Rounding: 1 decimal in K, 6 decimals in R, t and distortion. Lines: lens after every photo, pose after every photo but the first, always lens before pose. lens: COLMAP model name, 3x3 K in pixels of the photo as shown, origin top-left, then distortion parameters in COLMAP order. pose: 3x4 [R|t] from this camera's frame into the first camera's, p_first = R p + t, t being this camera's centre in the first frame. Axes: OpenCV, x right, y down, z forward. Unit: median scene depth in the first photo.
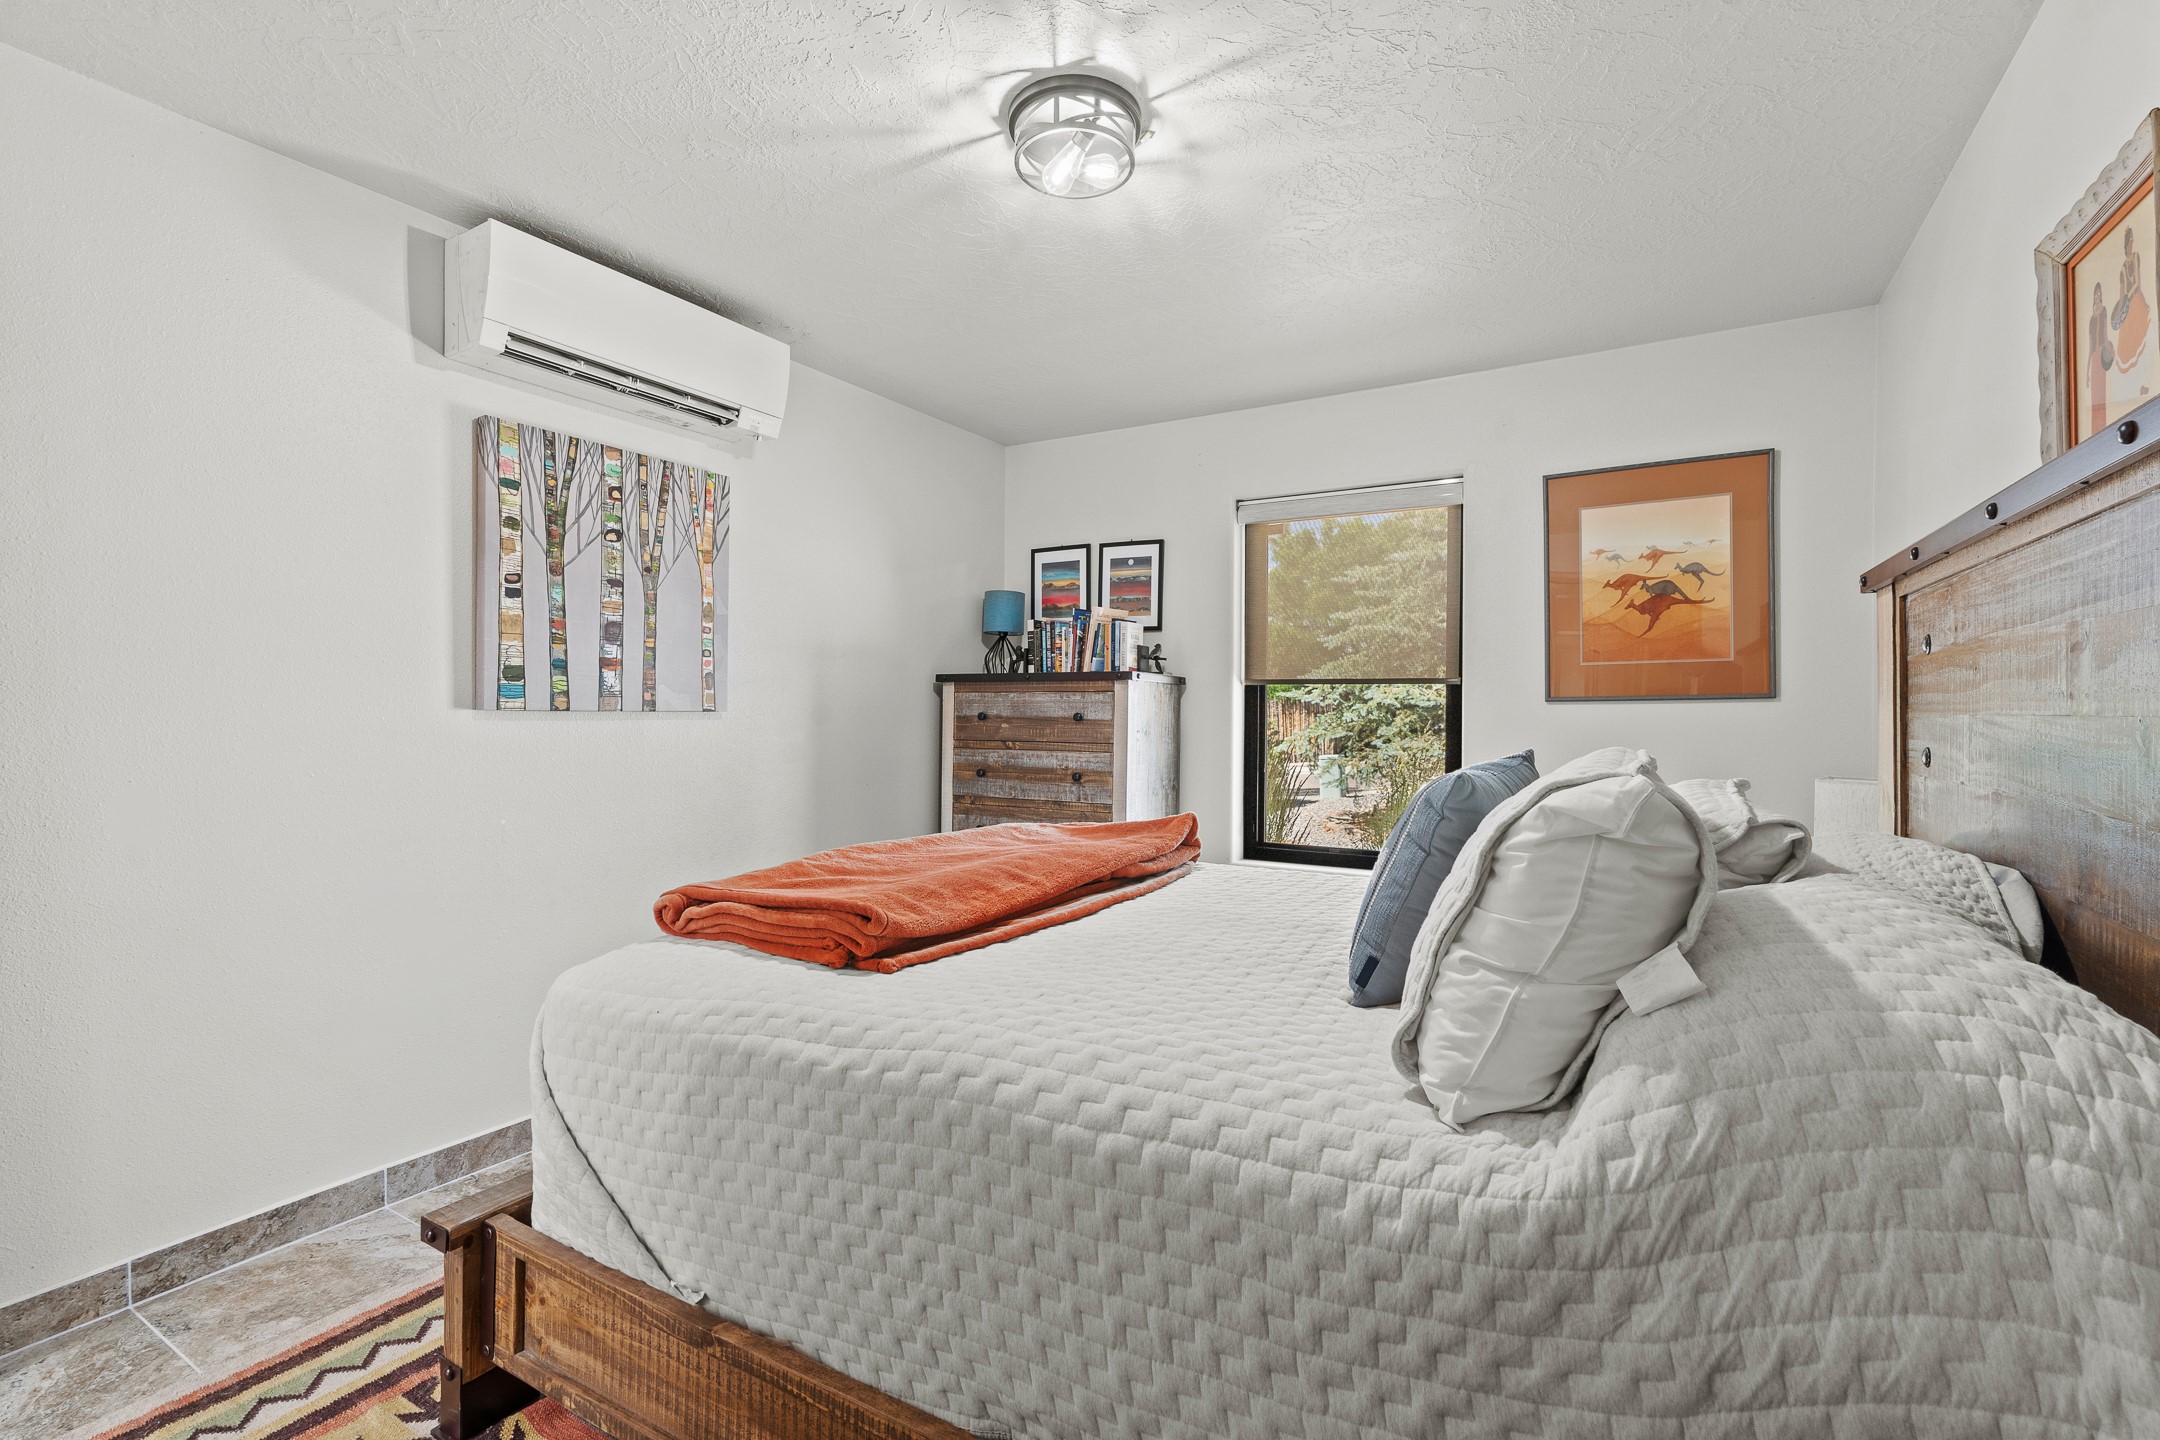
lens RADIAL K [[983.9, 0, 1088.3], [0, 983.9, 725.2], [0, 0, 1]] dist [-0.001500, 0.001147]
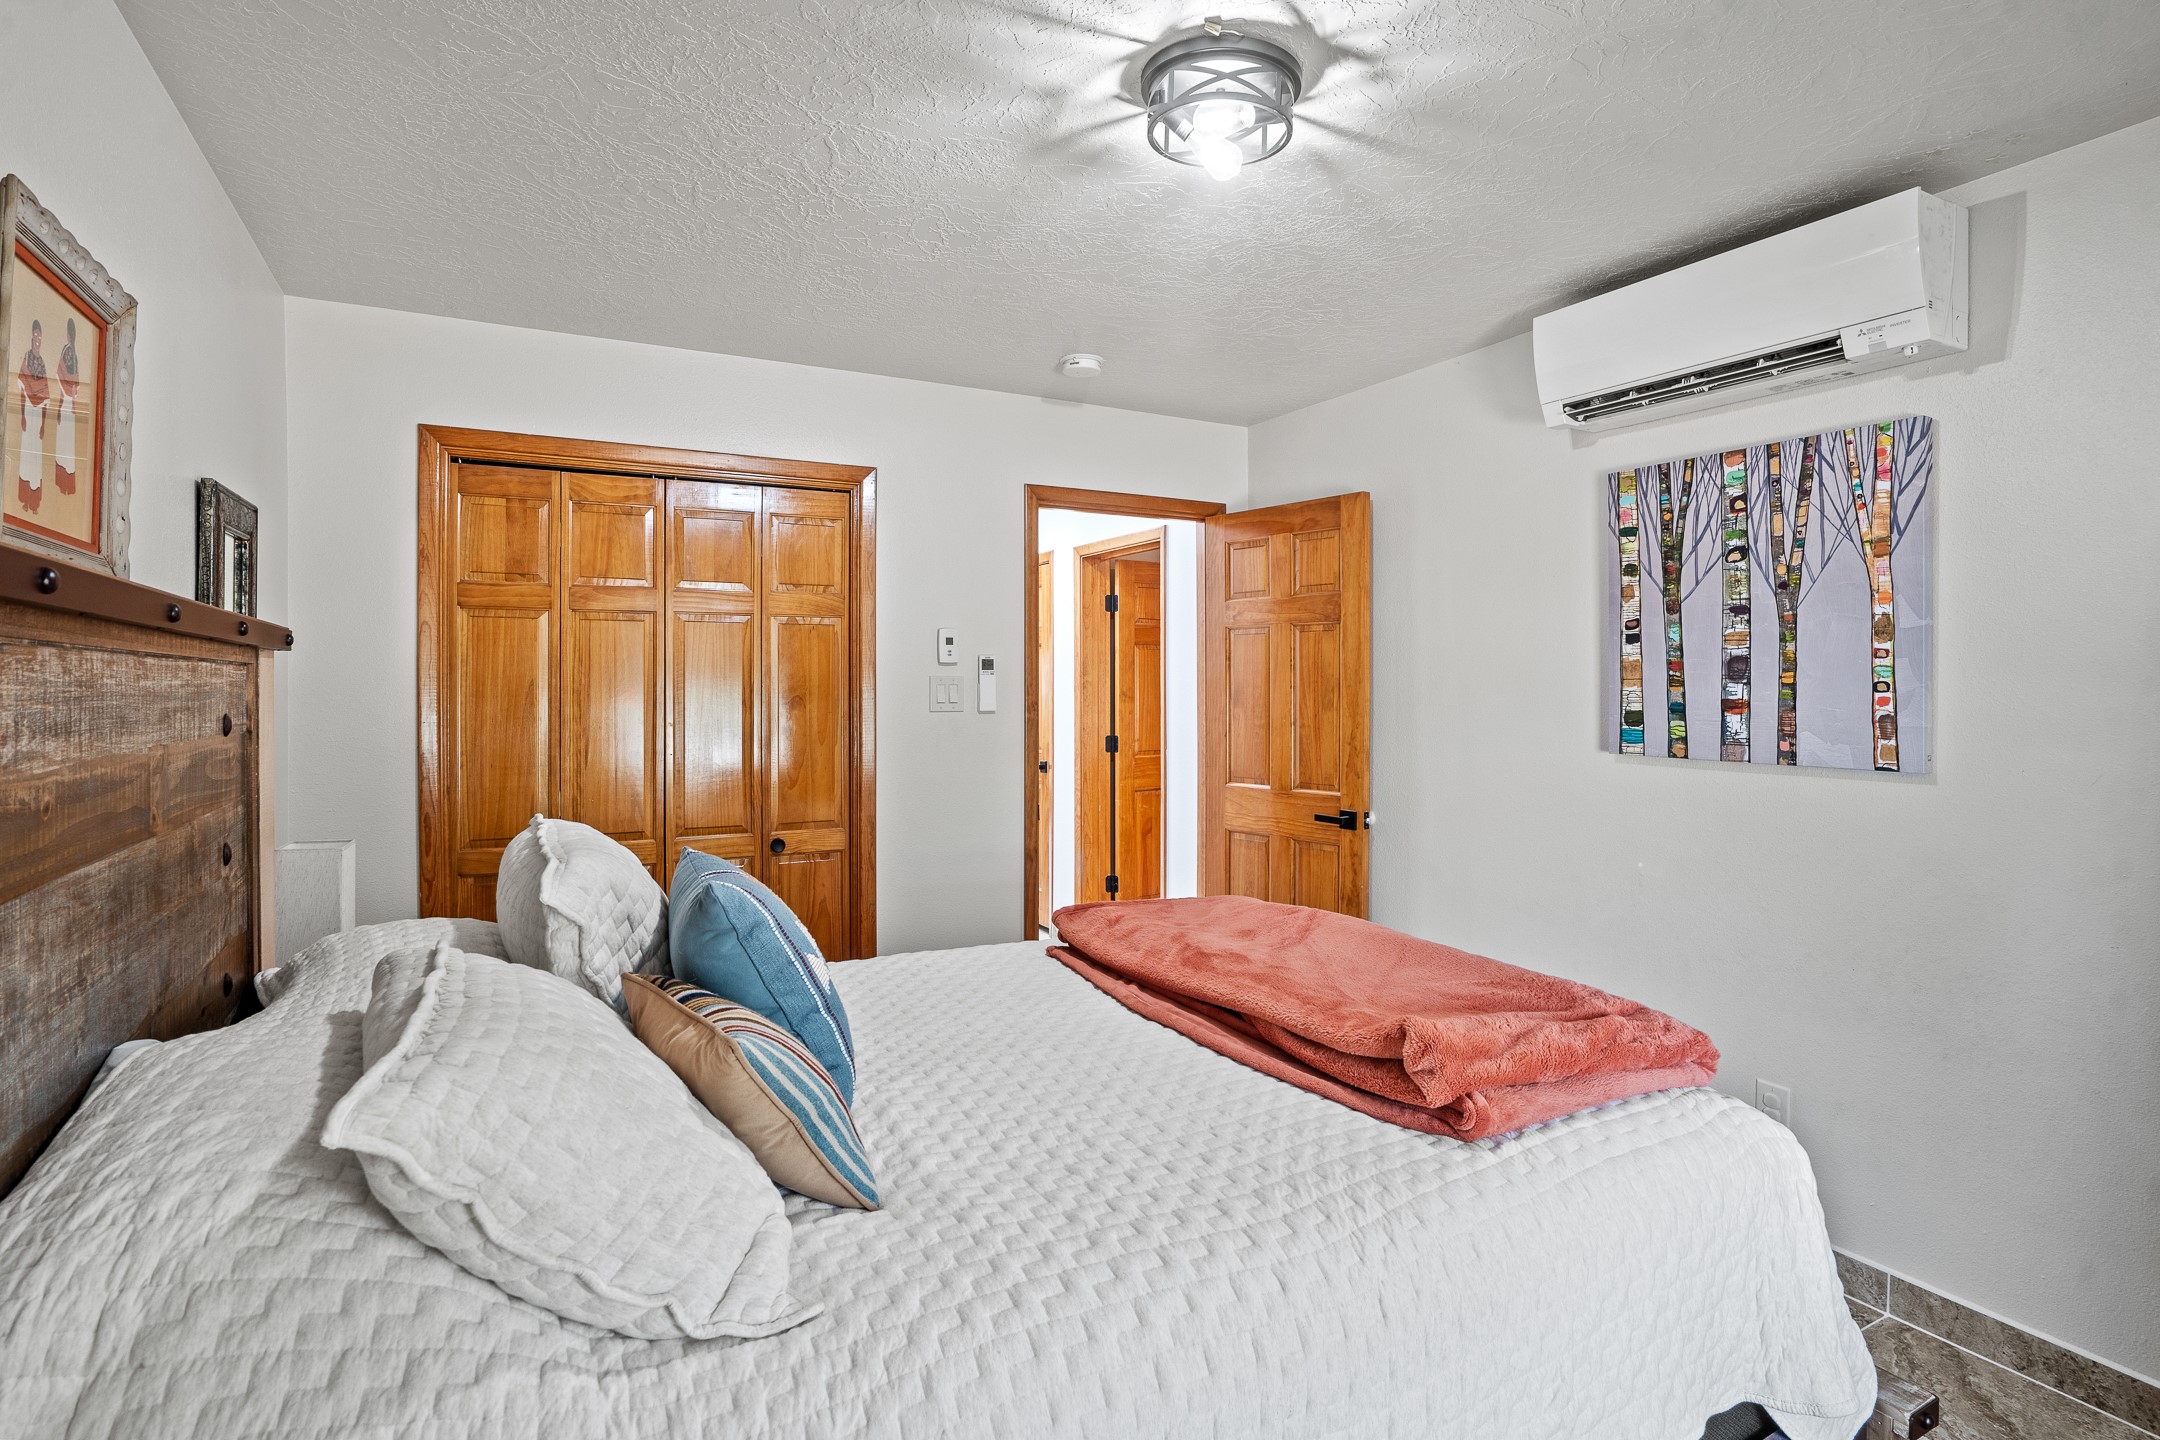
lens RADIAL K [[1110.1, 0, 1080.0], [0, 1110.1, 720.0], [0, 0, 1]] dist [0.000176, 0.000025]
pose [[-0.517546, 0.020019, -0.855421, 0.602342], [-0.015723, 0.999335, 0.032900, -0.070529], [0.855511, 0.030477, -0.516888, 0.975902]]
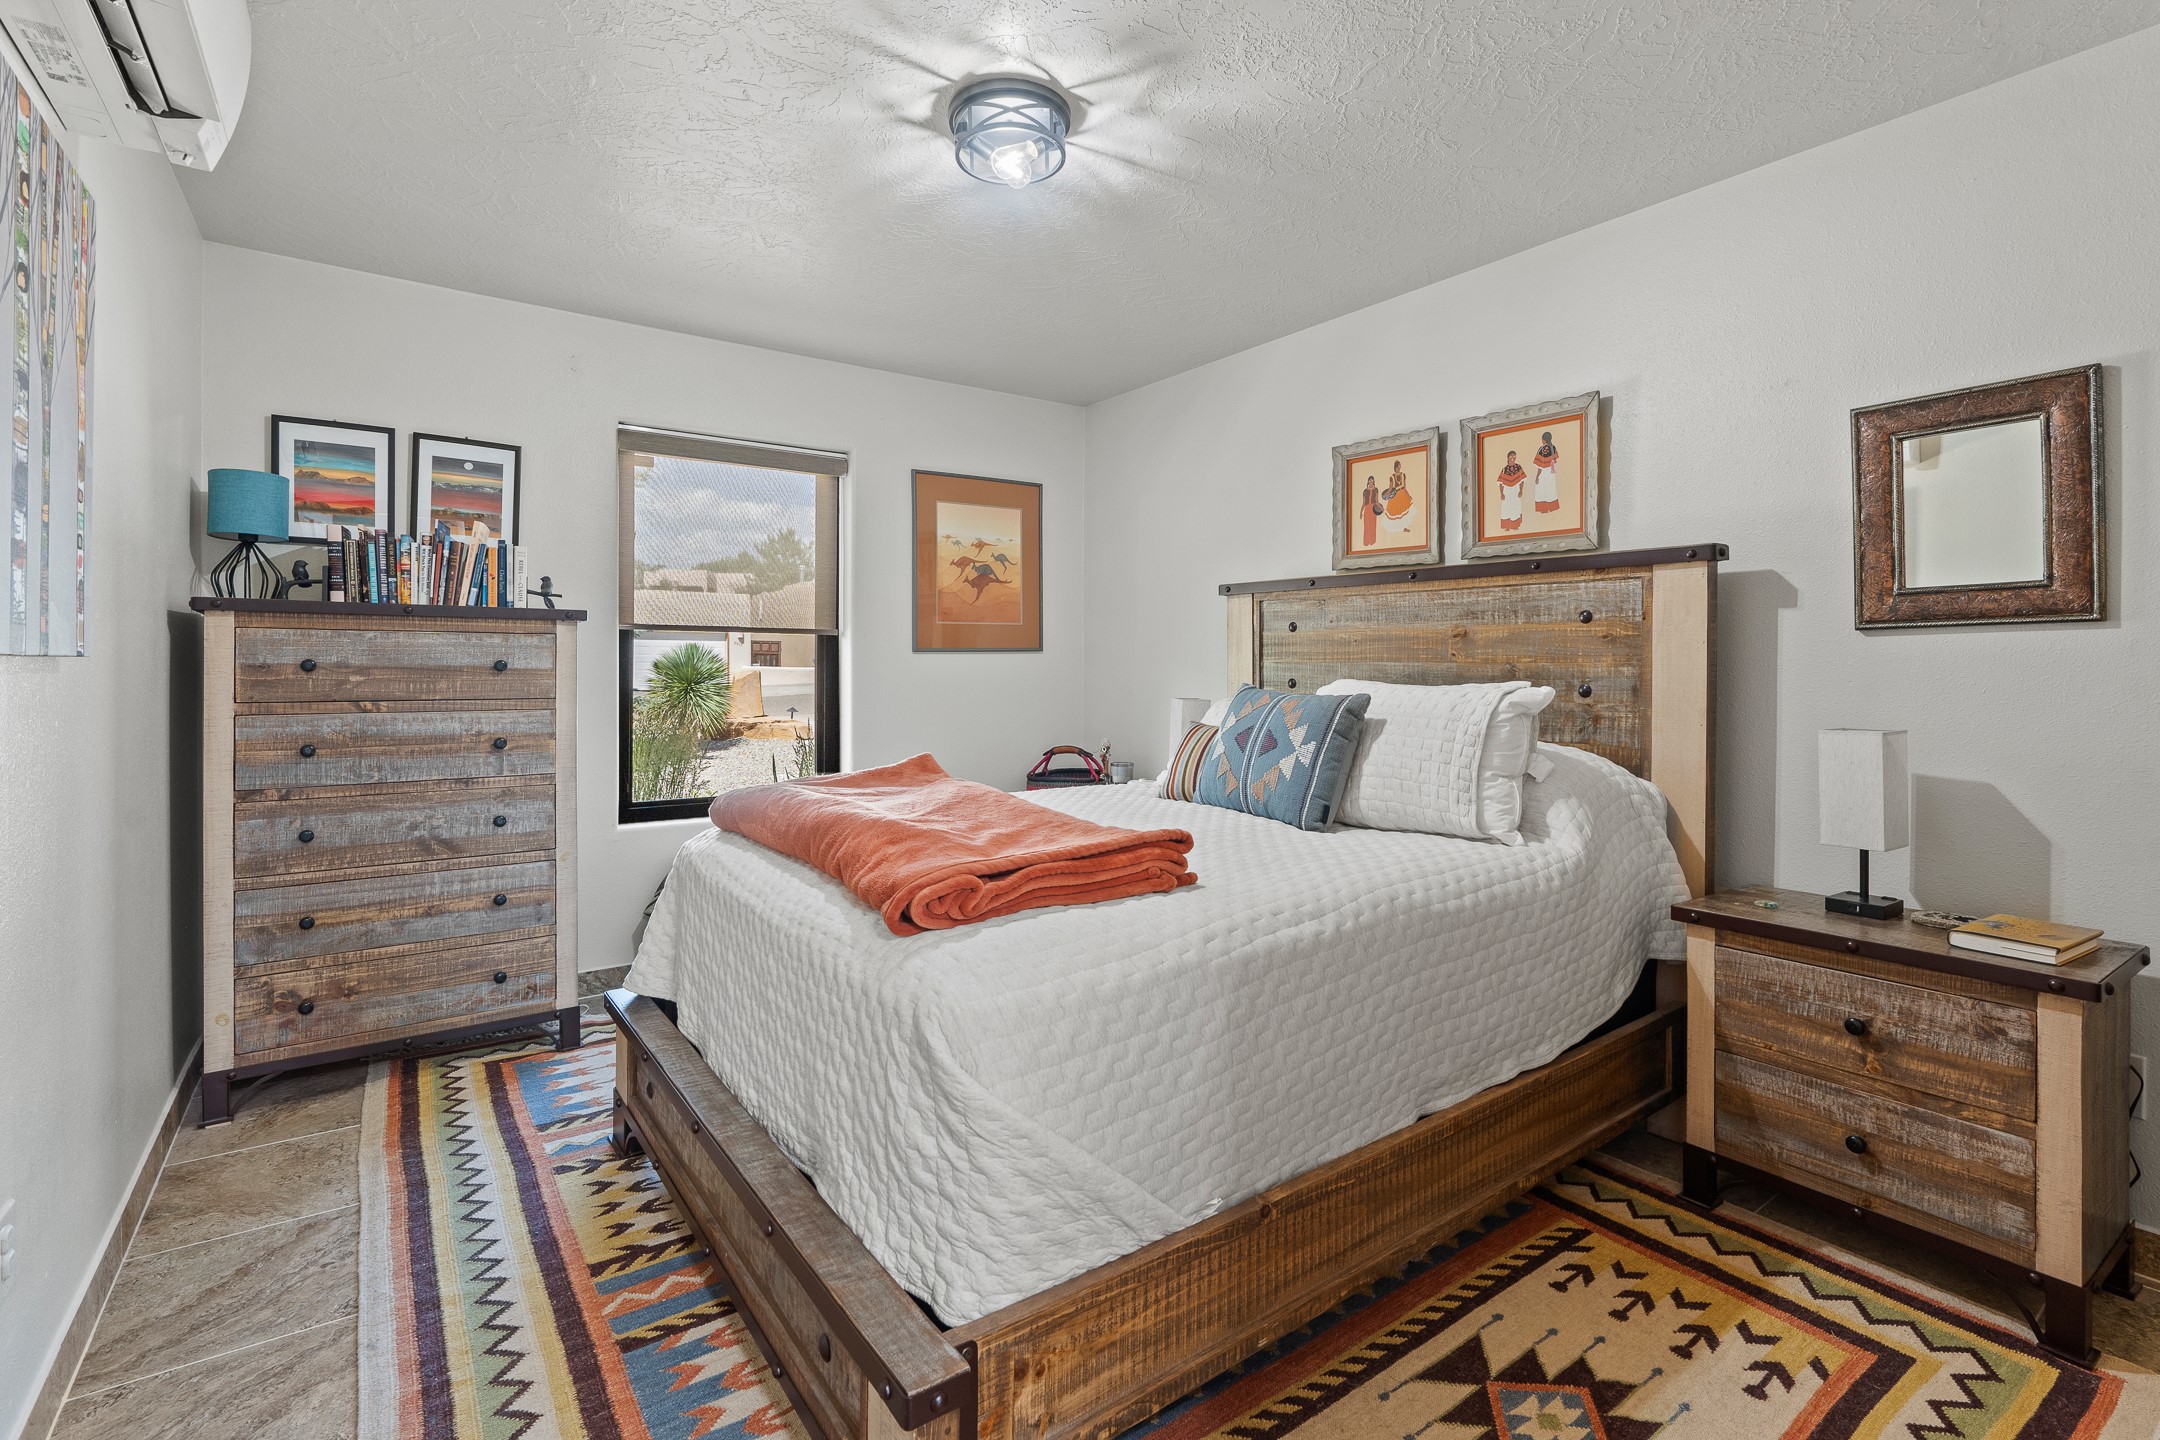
lens RADIAL K [[988.2, 0, 1110.1], [0, 988.2, 673.4], [0, 0, 1]] dist [-0.005115, 0.000435]
pose [[0.385304, -0.011651, 0.922716, -0.688541], [0.012424, 0.999895, 0.007438, -0.002327], [-0.922706, 0.008598, 0.385409, 0.334420]]
